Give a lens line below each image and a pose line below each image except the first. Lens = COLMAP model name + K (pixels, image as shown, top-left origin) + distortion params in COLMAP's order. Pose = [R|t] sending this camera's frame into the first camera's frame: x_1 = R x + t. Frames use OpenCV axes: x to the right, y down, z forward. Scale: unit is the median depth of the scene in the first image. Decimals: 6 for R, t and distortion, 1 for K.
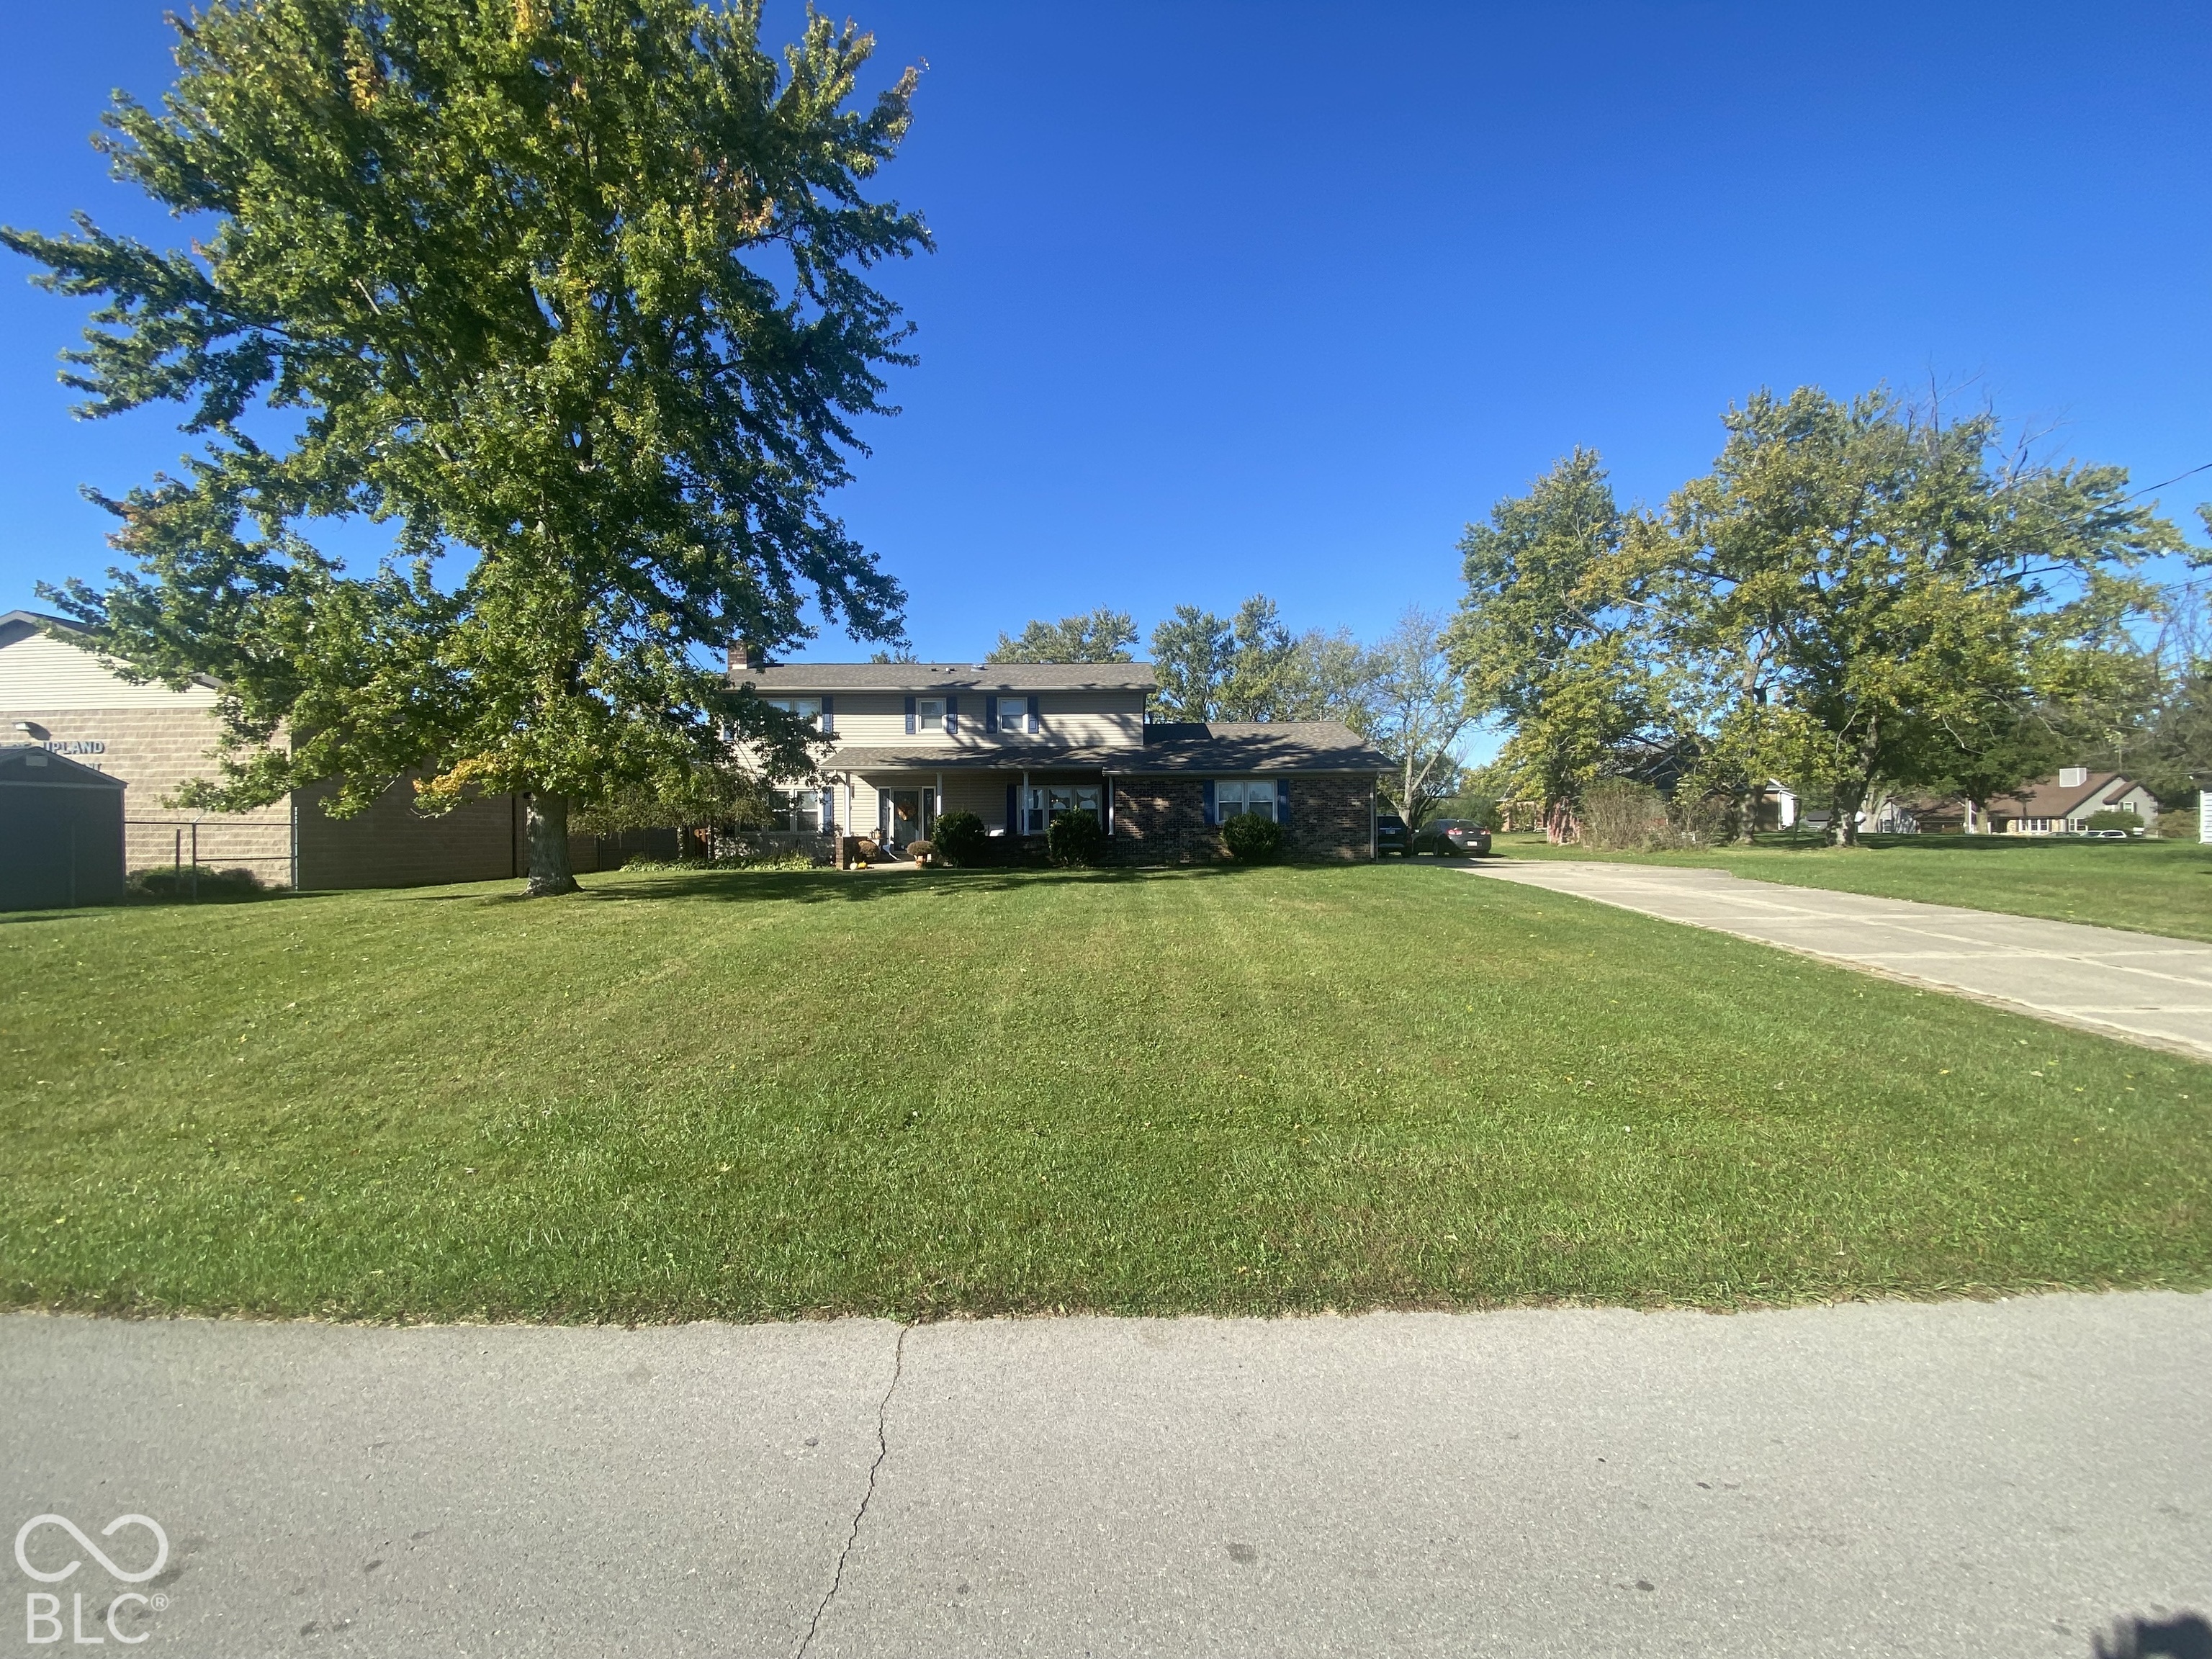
lens RADIAL K [[880.2, 0, 1173.5], [0, 880.2, 832.2], [0, 0, 1]] dist [0.000355, -0.000120]
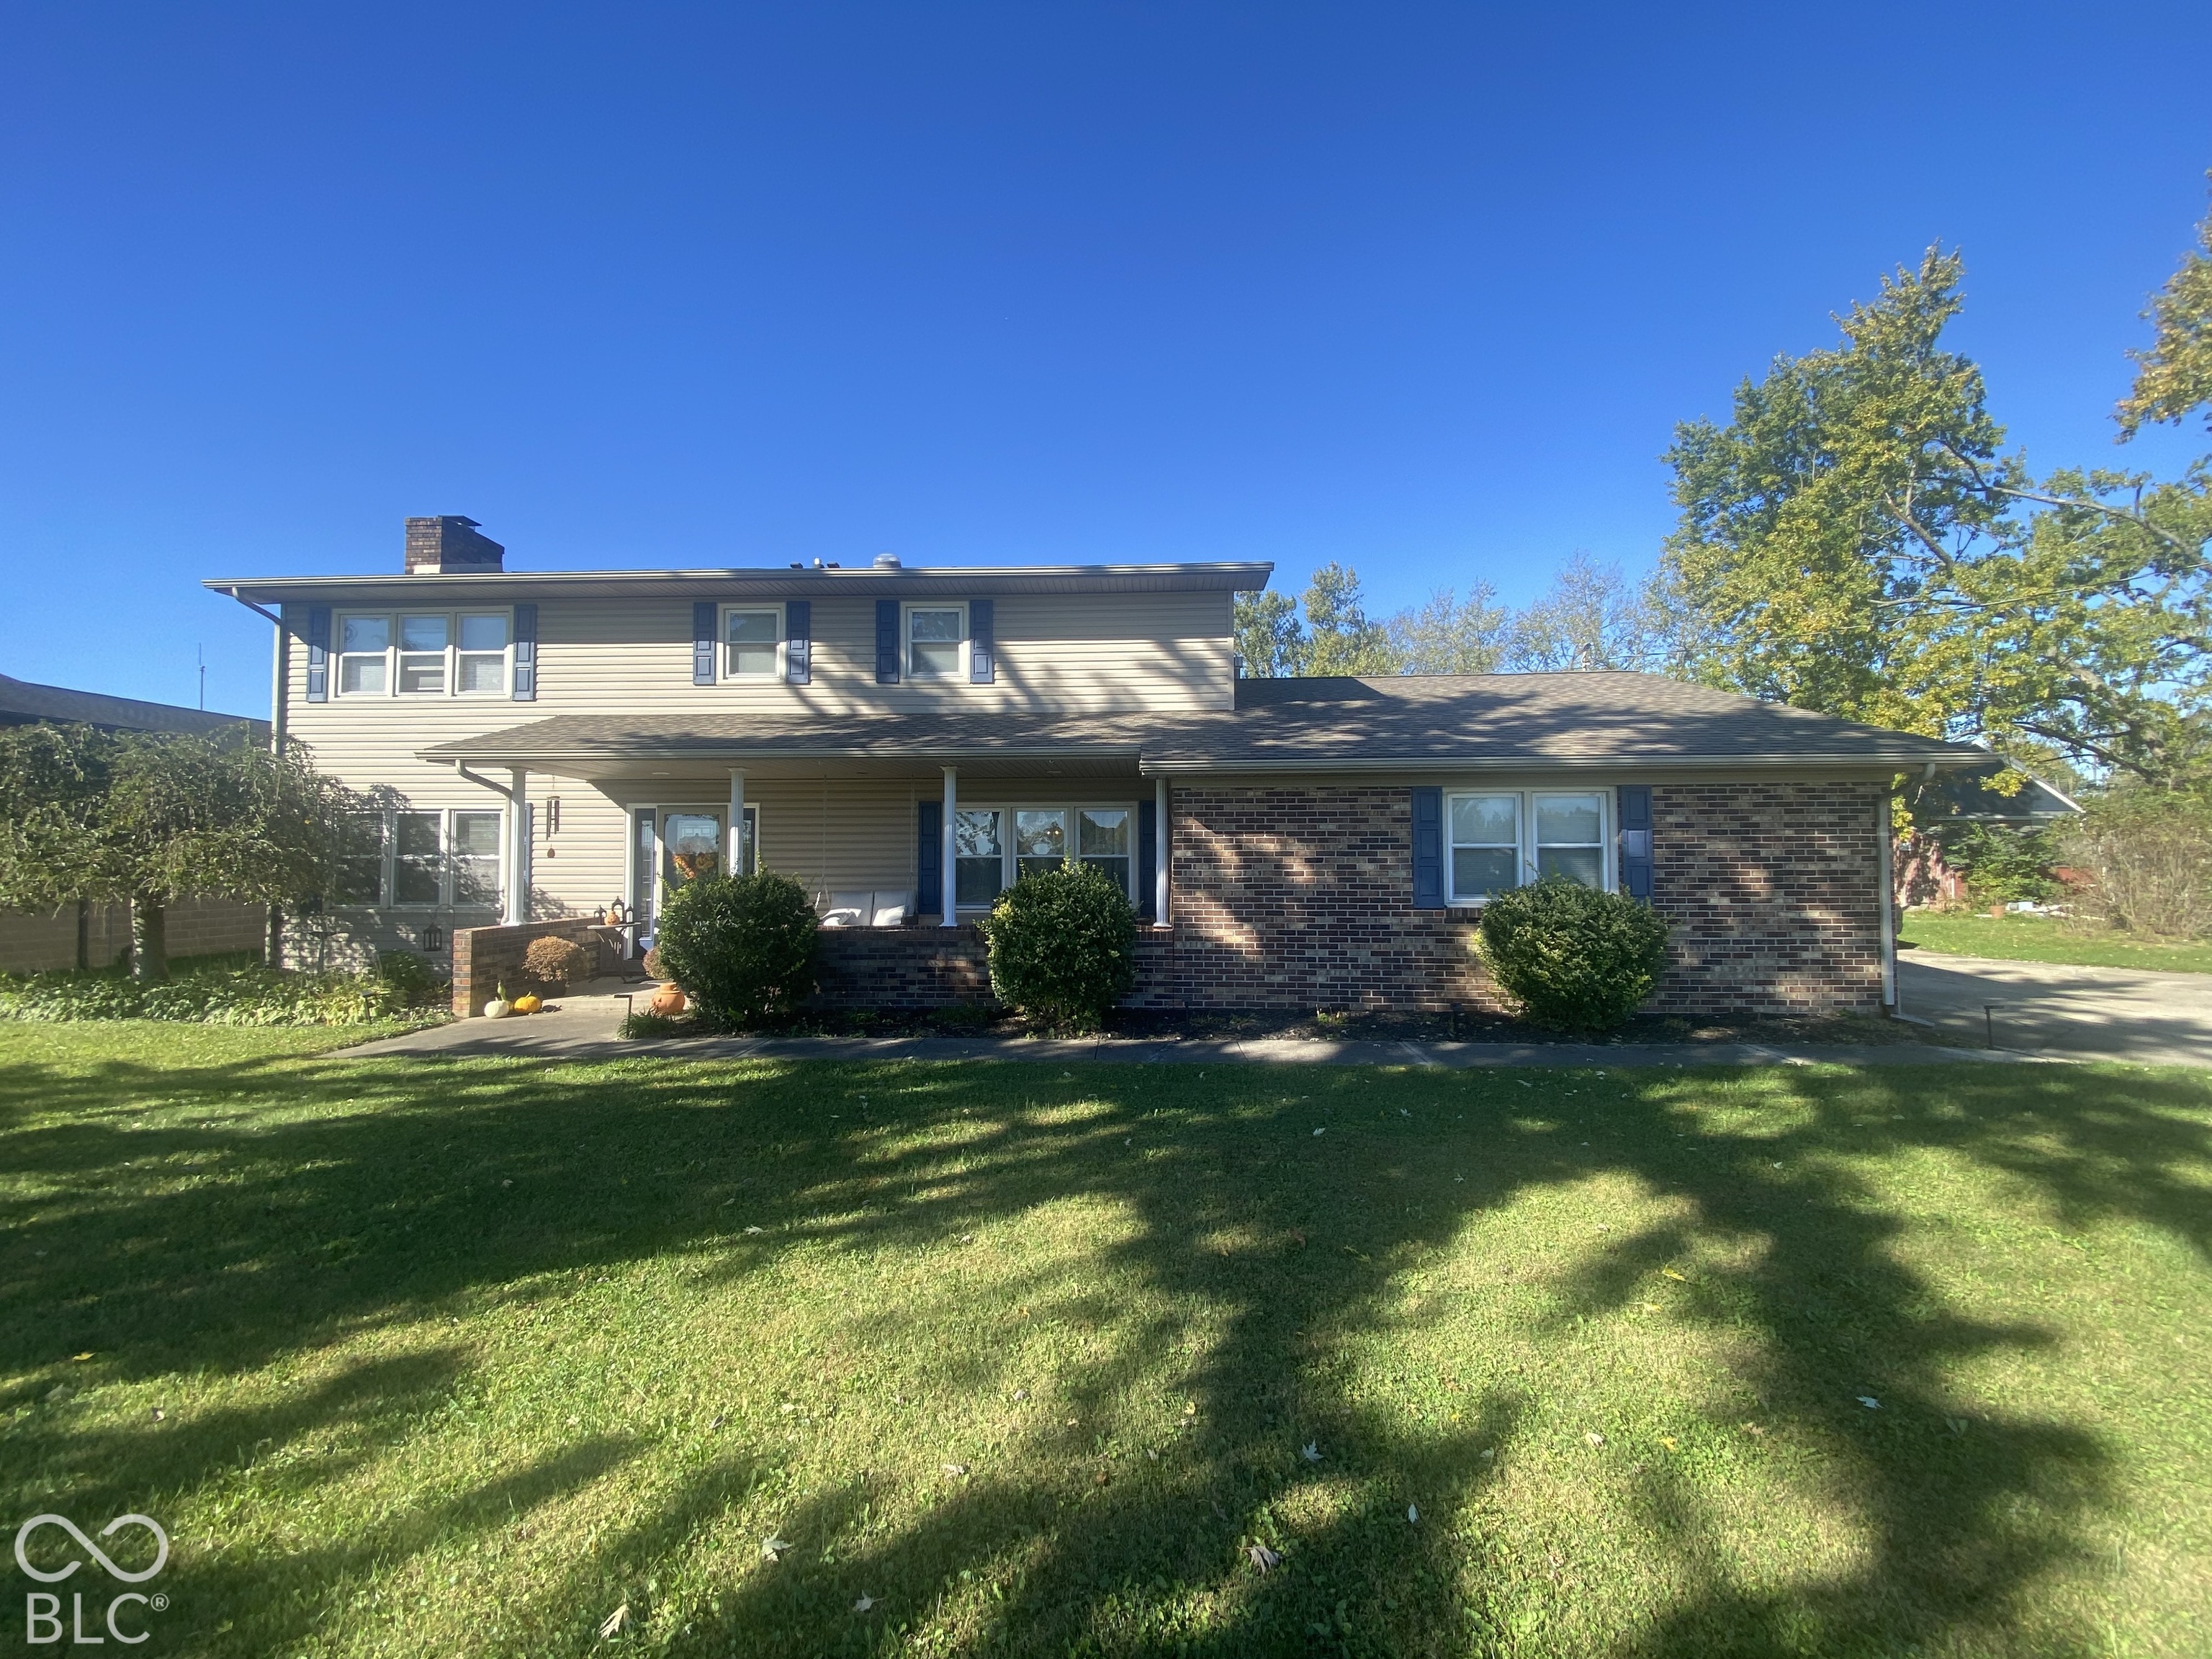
lens RADIAL K [[901.2, 0, 1155.8], [0, 901.2, 824.3], [0, 0, 1]] dist [0.000132, -0.011135]
pose [[0.998418, 0.003016, -0.056143, -0.045802], [-0.005069, 0.999322, -0.036457, -0.025747], [0.055995, 0.036684, 0.997757, 0.546128]]
